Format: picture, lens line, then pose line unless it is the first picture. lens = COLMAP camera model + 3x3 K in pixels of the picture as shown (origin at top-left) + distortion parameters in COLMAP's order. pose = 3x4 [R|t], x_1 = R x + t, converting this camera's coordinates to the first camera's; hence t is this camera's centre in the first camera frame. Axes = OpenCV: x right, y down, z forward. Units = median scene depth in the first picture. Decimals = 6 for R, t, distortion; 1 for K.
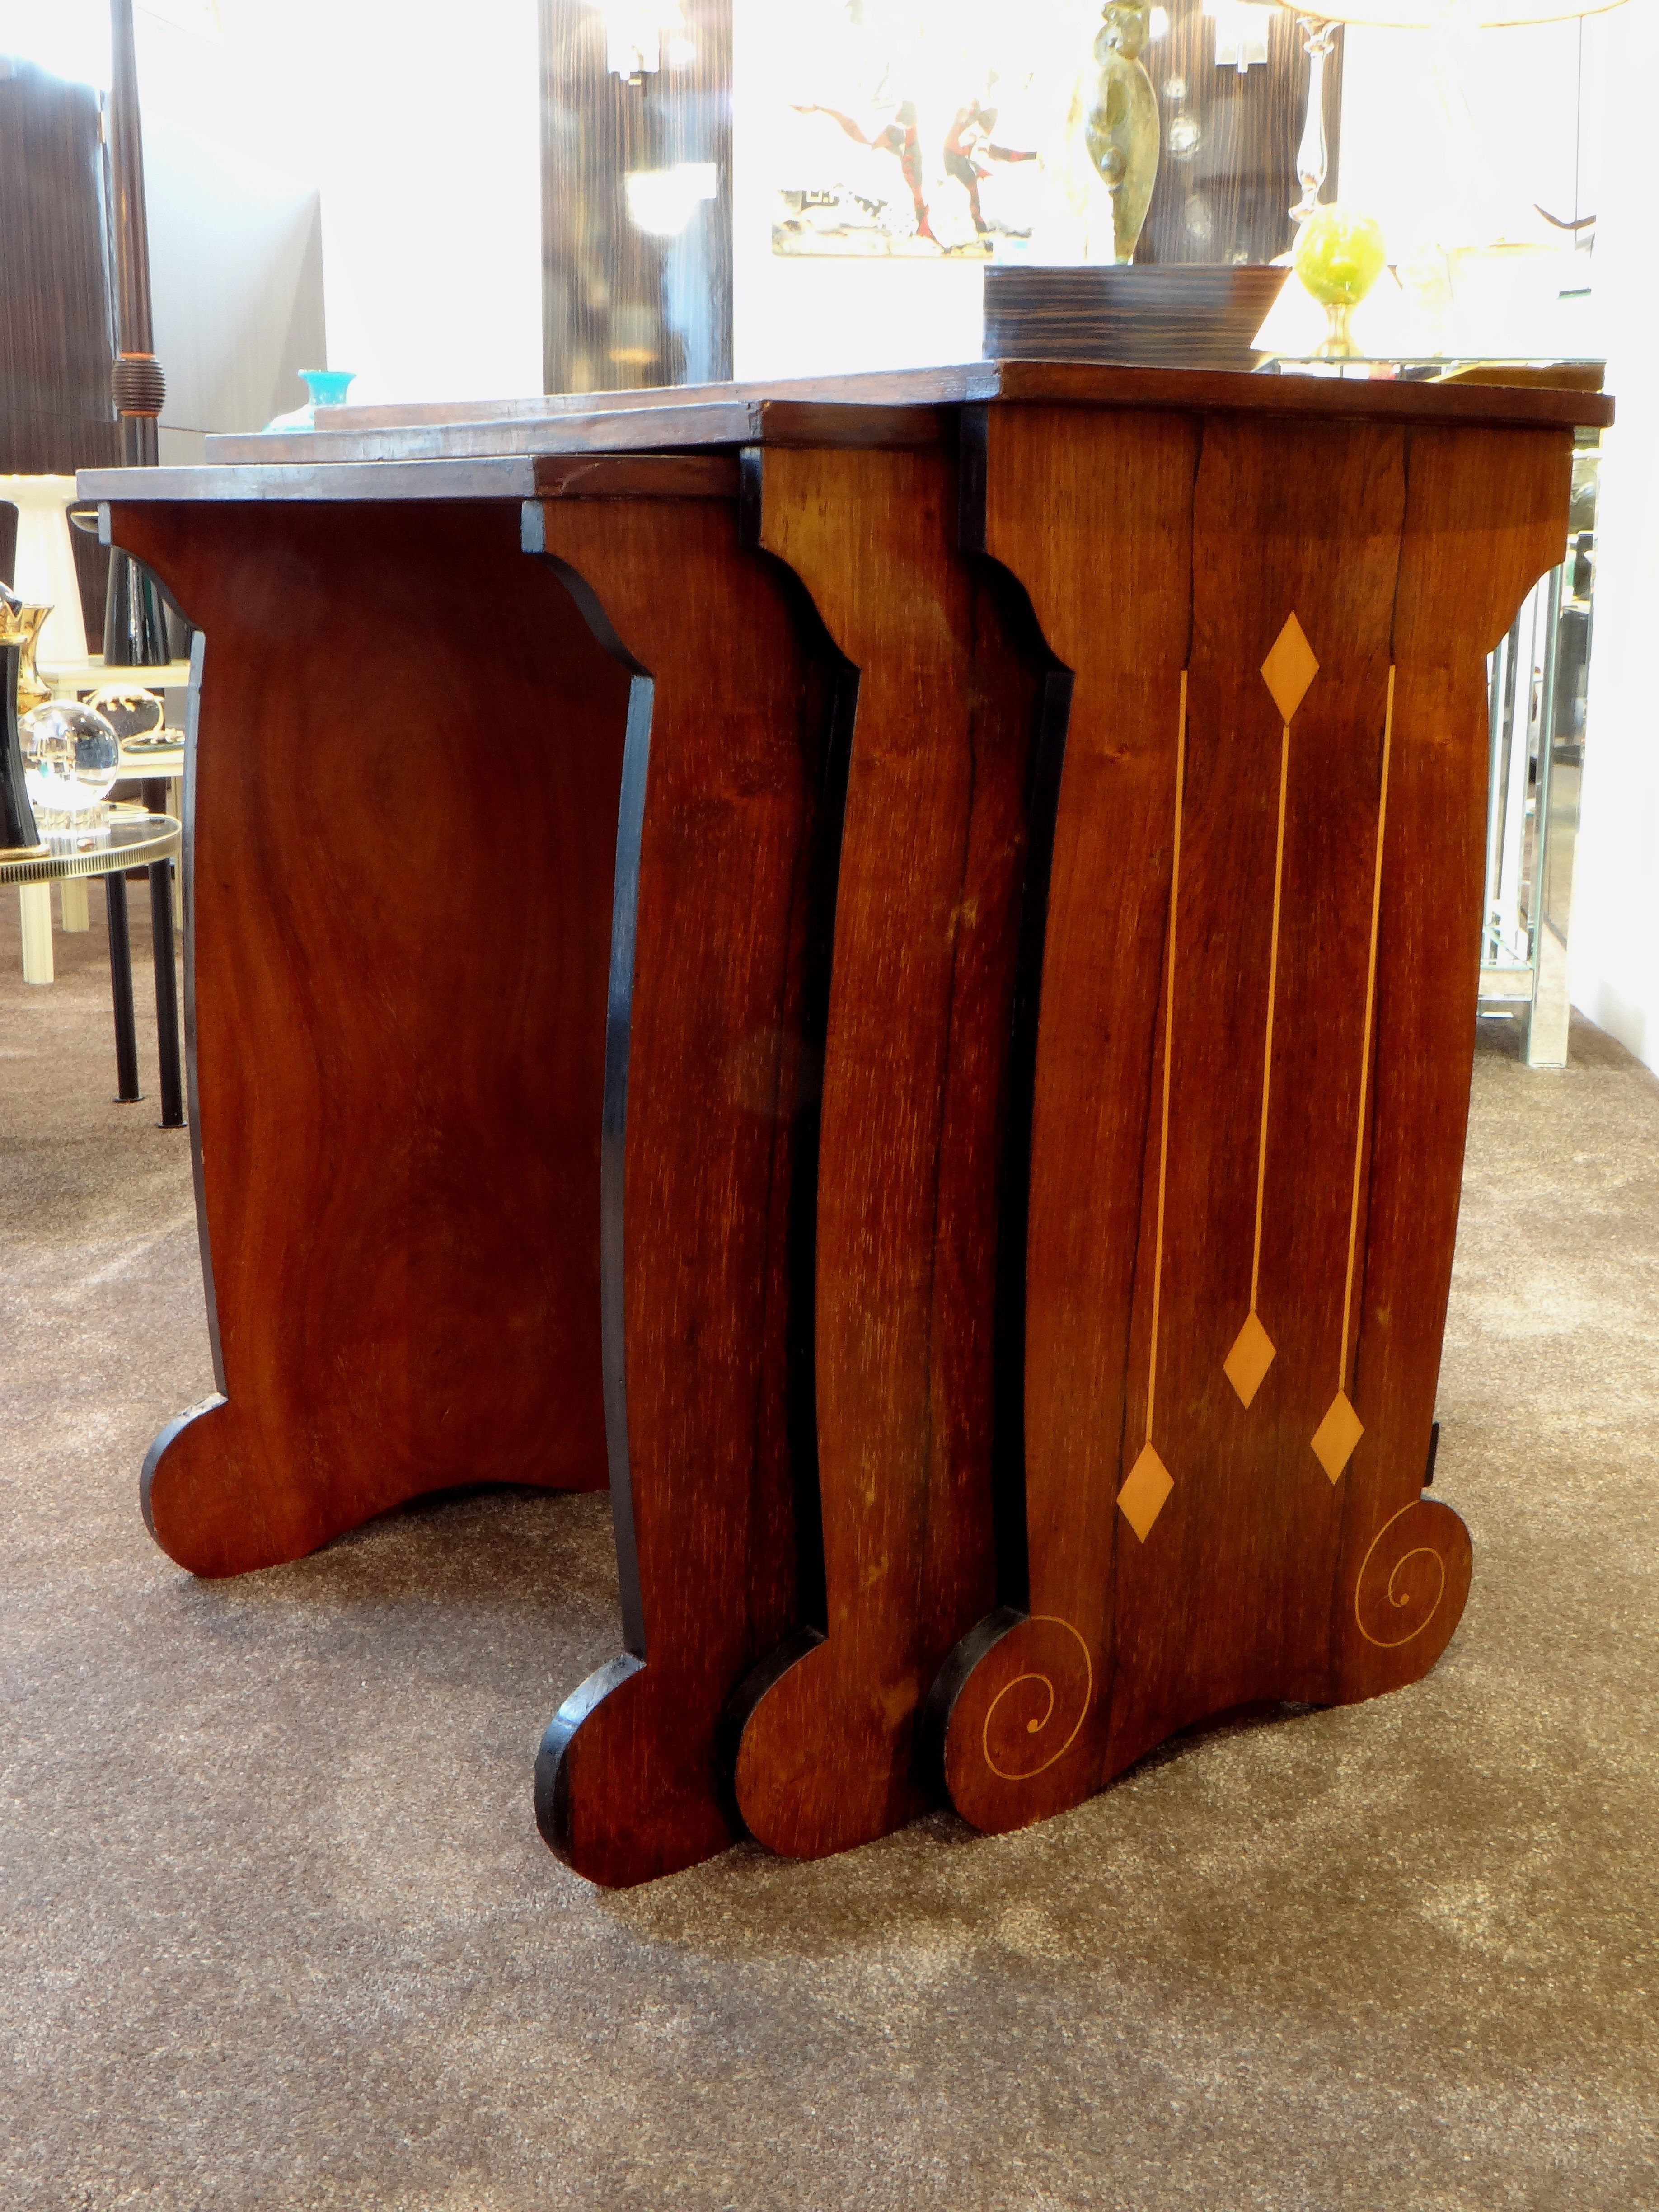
lens RADIAL K [[2543.2, 0, 850.1], [0, 2543.2, 1104.7], [0, 0, 1]] dist [0.012835, 0.000000]
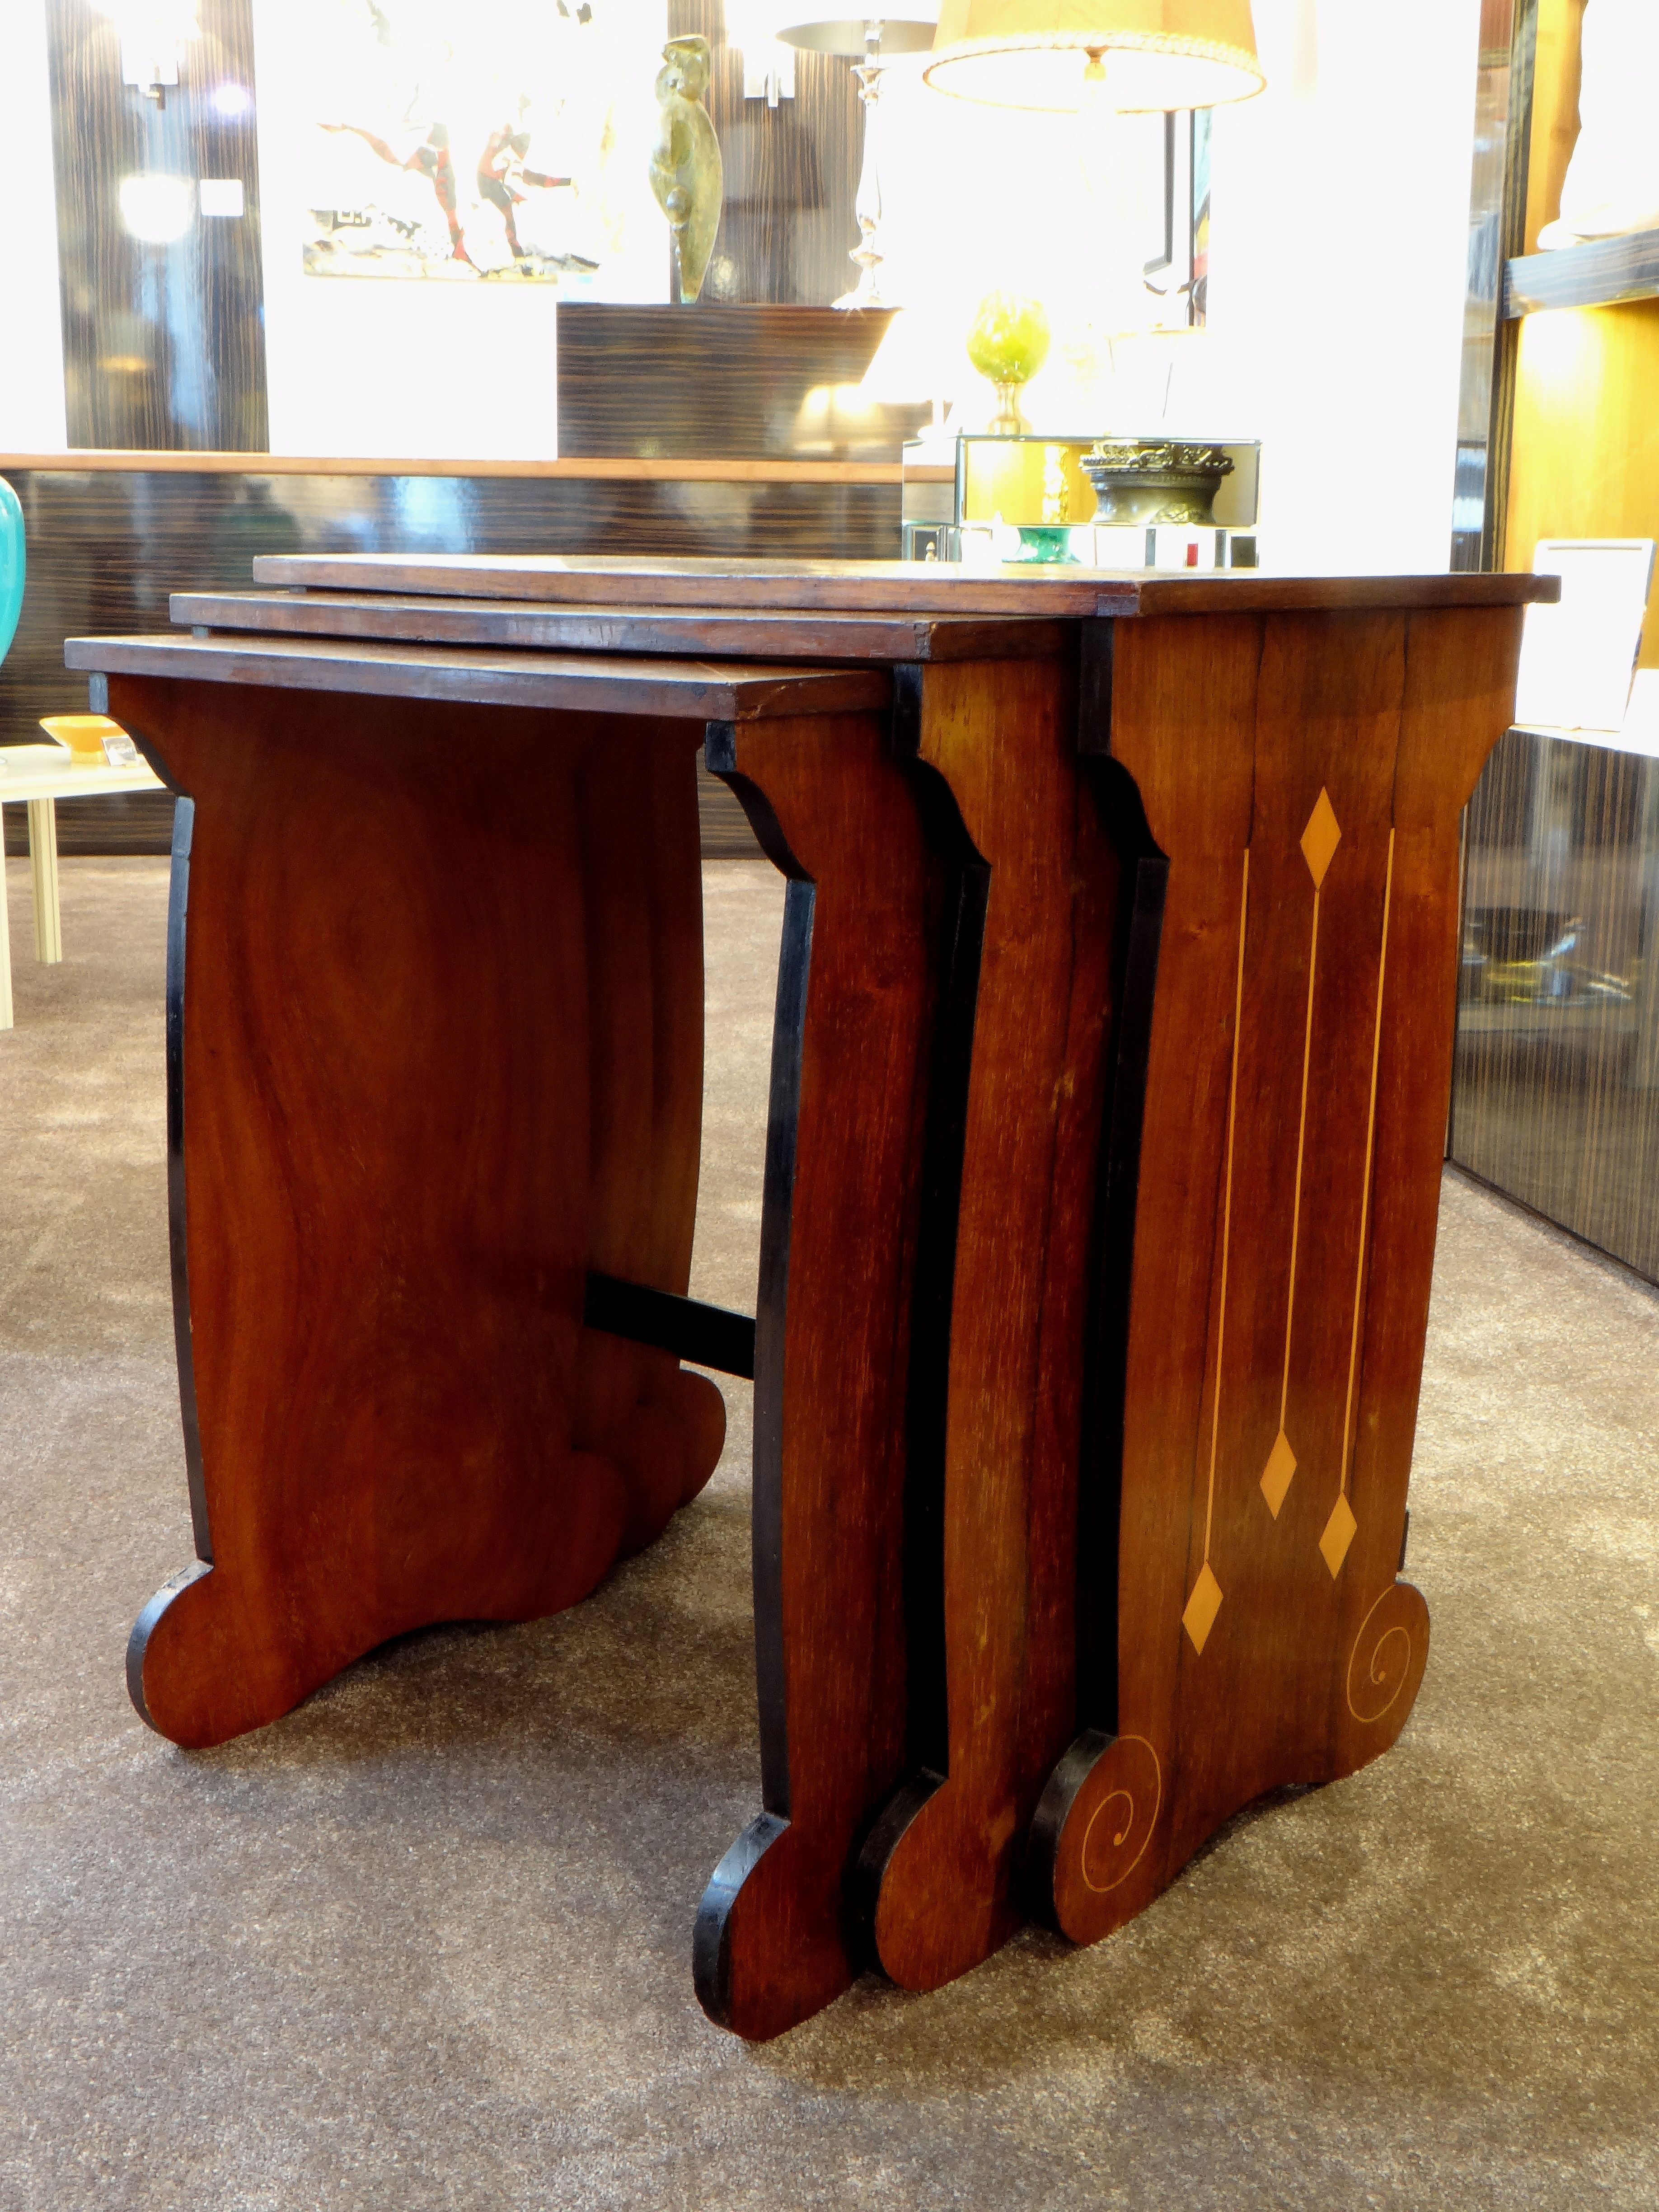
lens RADIAL K [[2543.2, 0, 828.2], [0, 2543.2, 1104.4], [0, 0, 1]] dist [0.012835, 0.000000]
pose [[0.980699, -0.041640, 0.191037, -0.234013], [0.041519, 0.999127, 0.004641, -0.070274], [-0.191063, 0.003380, 0.981572, -0.015864]]
